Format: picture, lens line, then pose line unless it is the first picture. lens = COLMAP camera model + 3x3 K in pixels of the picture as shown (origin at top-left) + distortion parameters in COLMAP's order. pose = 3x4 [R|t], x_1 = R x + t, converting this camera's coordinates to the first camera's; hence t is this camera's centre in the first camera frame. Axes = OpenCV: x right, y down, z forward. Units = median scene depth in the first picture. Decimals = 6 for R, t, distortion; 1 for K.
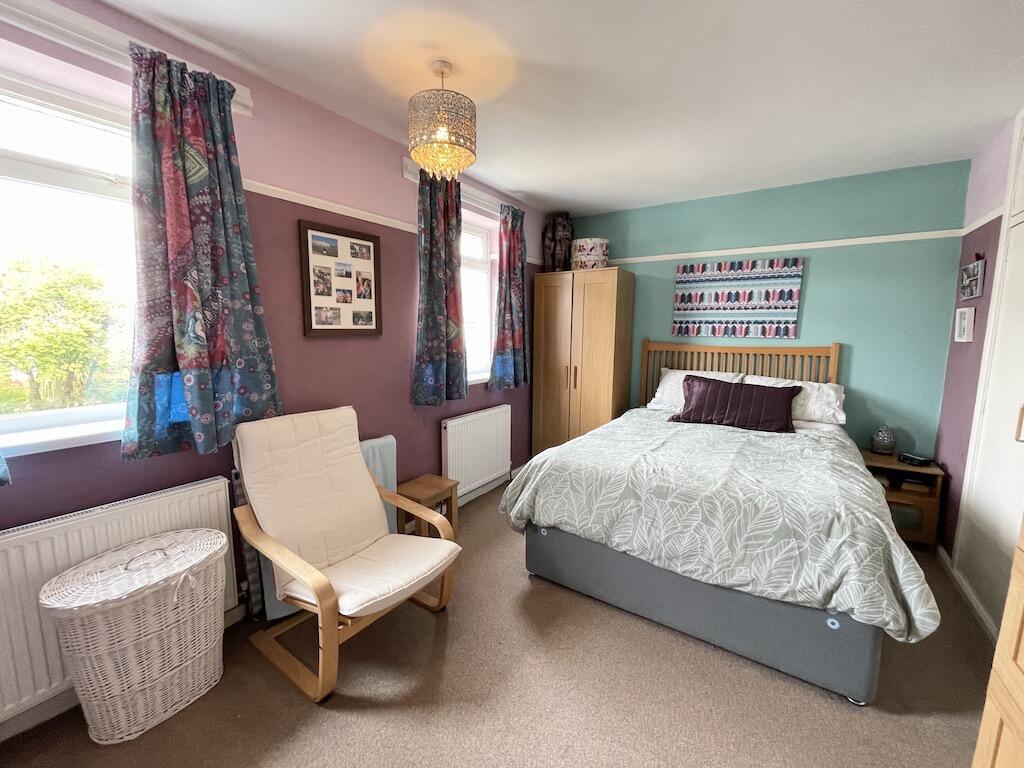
lens RADIAL K [[411.4, 0, 509.2], [0, 411.4, 381.9], [0, 0, 1]] dist [0.000537, -0.005703]
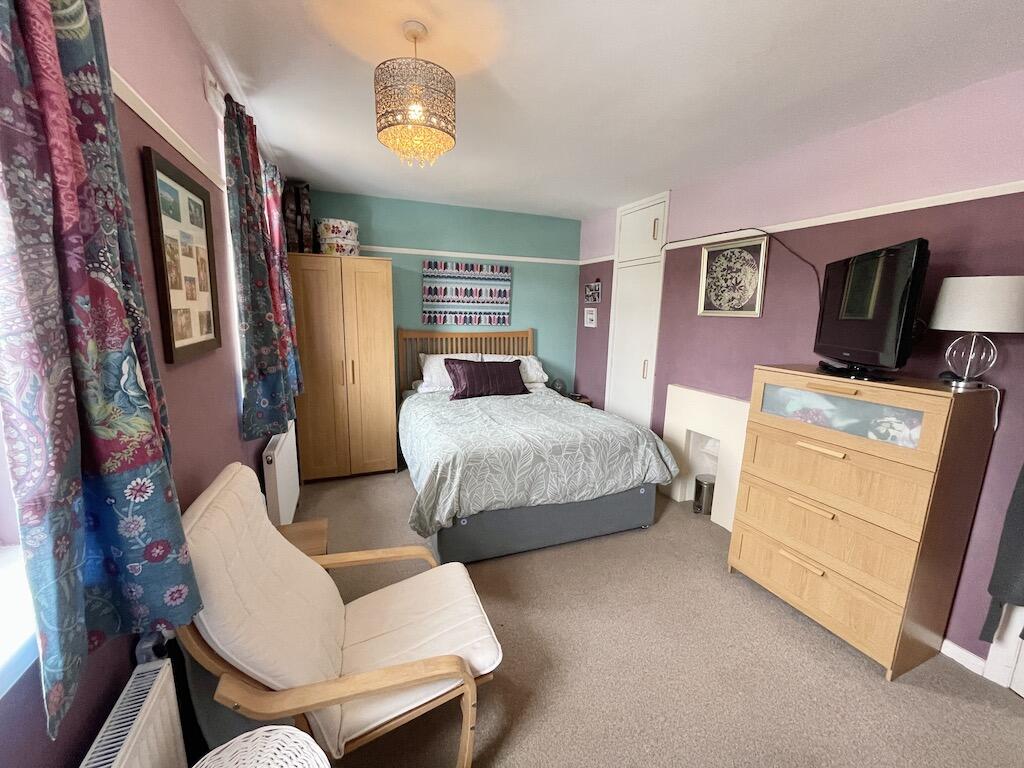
lens RADIAL K [[411.4, 0, 509.2], [0, 411.4, 381.9], [0, 0, 1]] dist [0.000537, -0.005703]
pose [[0.569658, -0.141765, 0.809563, -0.604016], [0.088272, 0.989867, 0.111224, -0.093813], [-0.817128, 0.008102, 0.576399, 0.262308]]
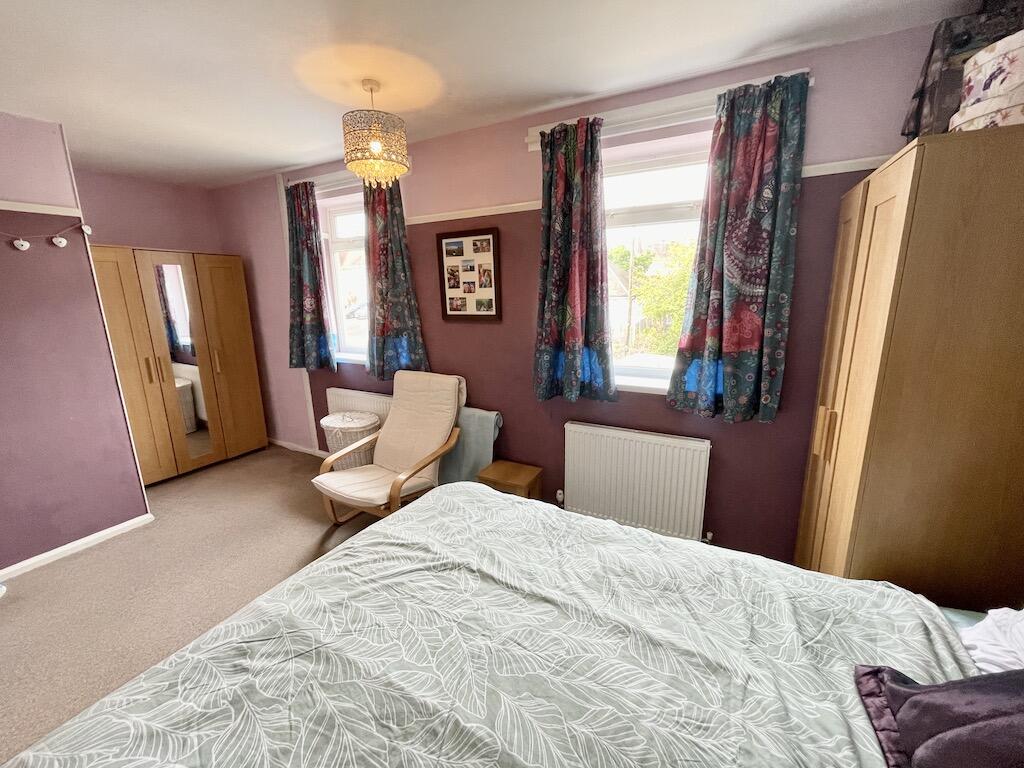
lens RADIAL K [[411.4, 0, 509.2], [0, 411.4, 381.9], [0, 0, 1]] dist [0.000537, -0.005703]
pose [[0.105320, 0.209817, -0.972052, 0.797865], [-0.105304, 0.974345, 0.198902, -0.179707], [0.988847, 0.081413, 0.124713, 0.933268]]
